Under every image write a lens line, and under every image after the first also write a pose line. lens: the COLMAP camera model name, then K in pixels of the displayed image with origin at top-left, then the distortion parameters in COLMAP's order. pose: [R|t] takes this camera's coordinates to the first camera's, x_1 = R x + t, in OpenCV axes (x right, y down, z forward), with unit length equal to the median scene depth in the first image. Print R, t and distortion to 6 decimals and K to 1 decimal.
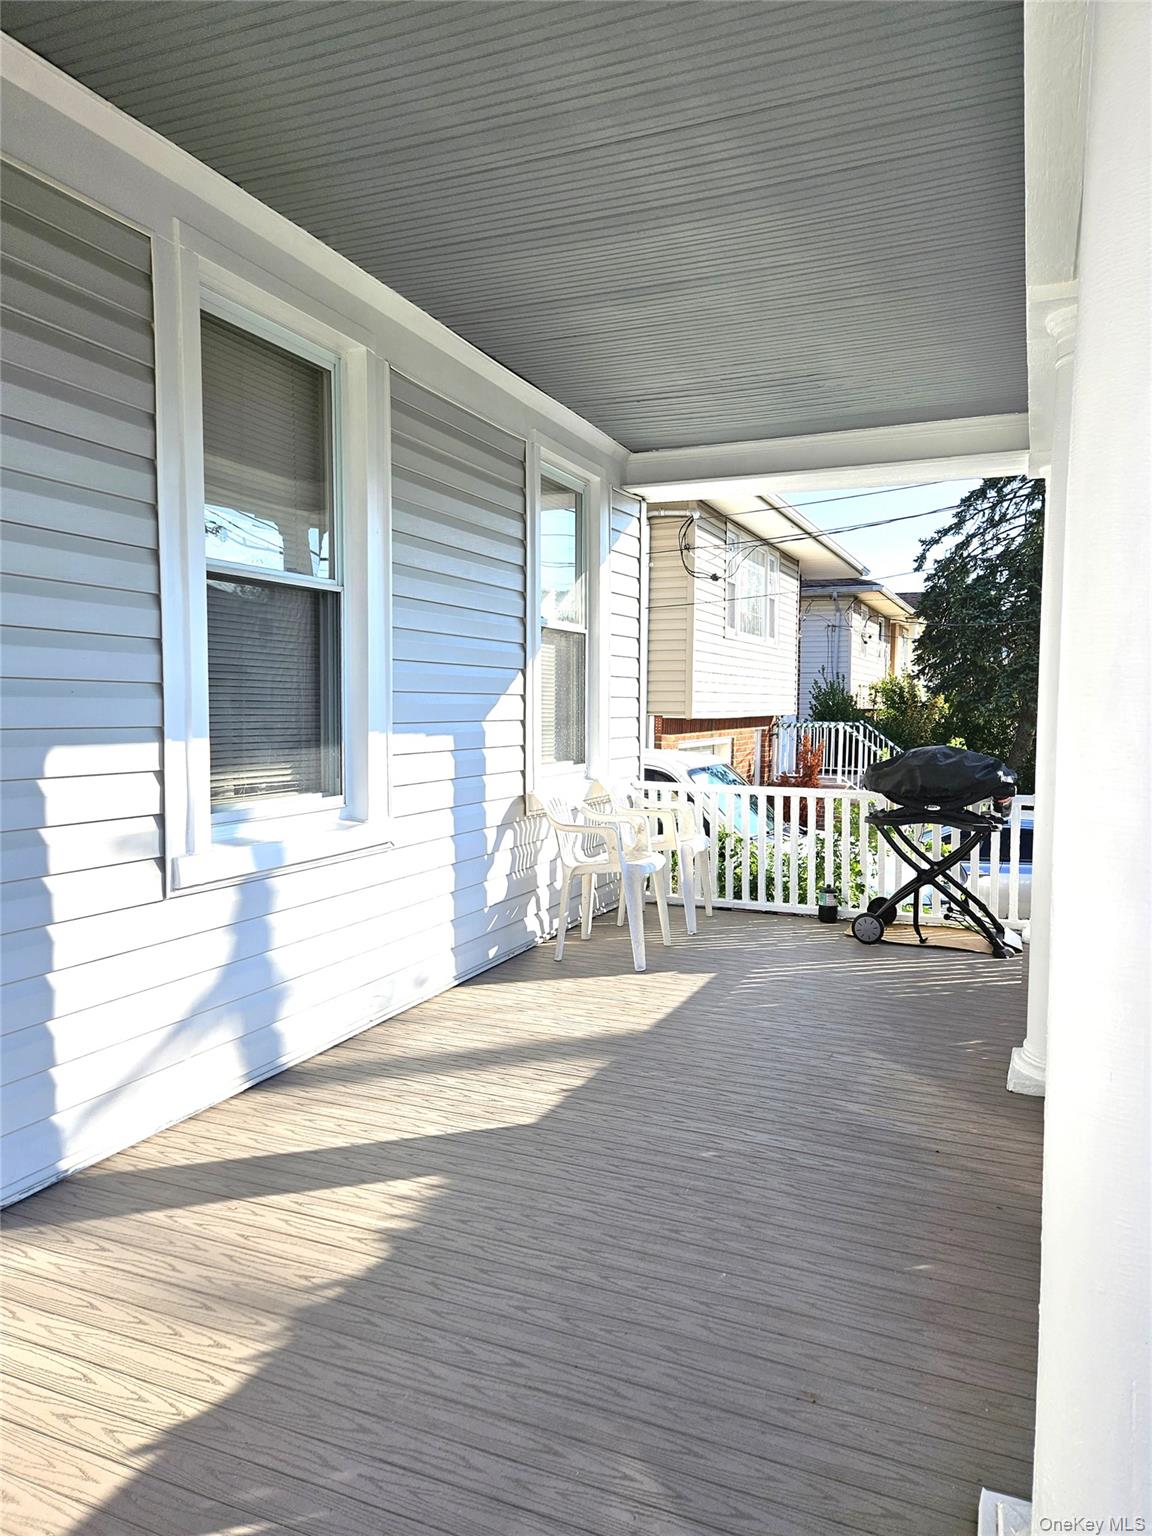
lens RADIAL K [[1069.8, 0, 576.0], [0, 1069.8, 768.0], [0, 0, 1]] dist [0.092762, -0.084505]
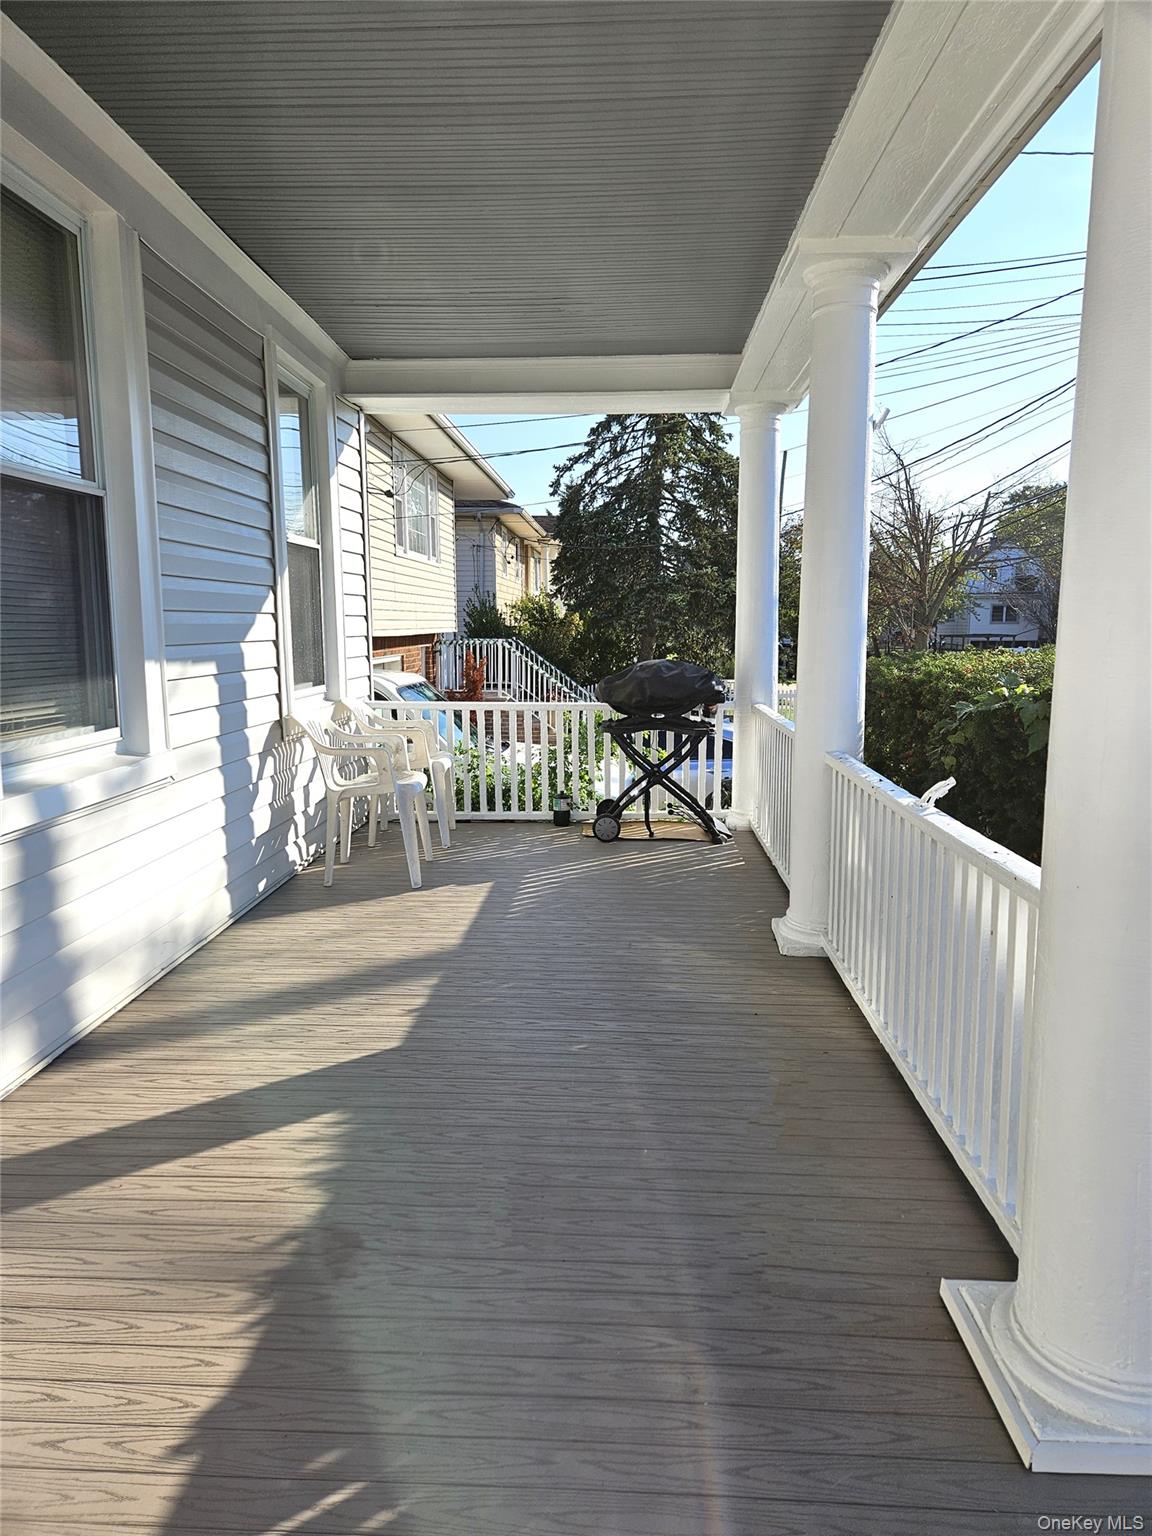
lens RADIAL K [[1032.3, 0, 576.0], [0, 1032.3, 768.0], [0, 0, 1]] dist [0.081666, -0.071164]
pose [[0.934113, -0.058100, 0.352218, -0.136115], [0.029282, 0.995812, 0.086607, -0.004676], [-0.355775, -0.070587, 0.931902, 0.038397]]
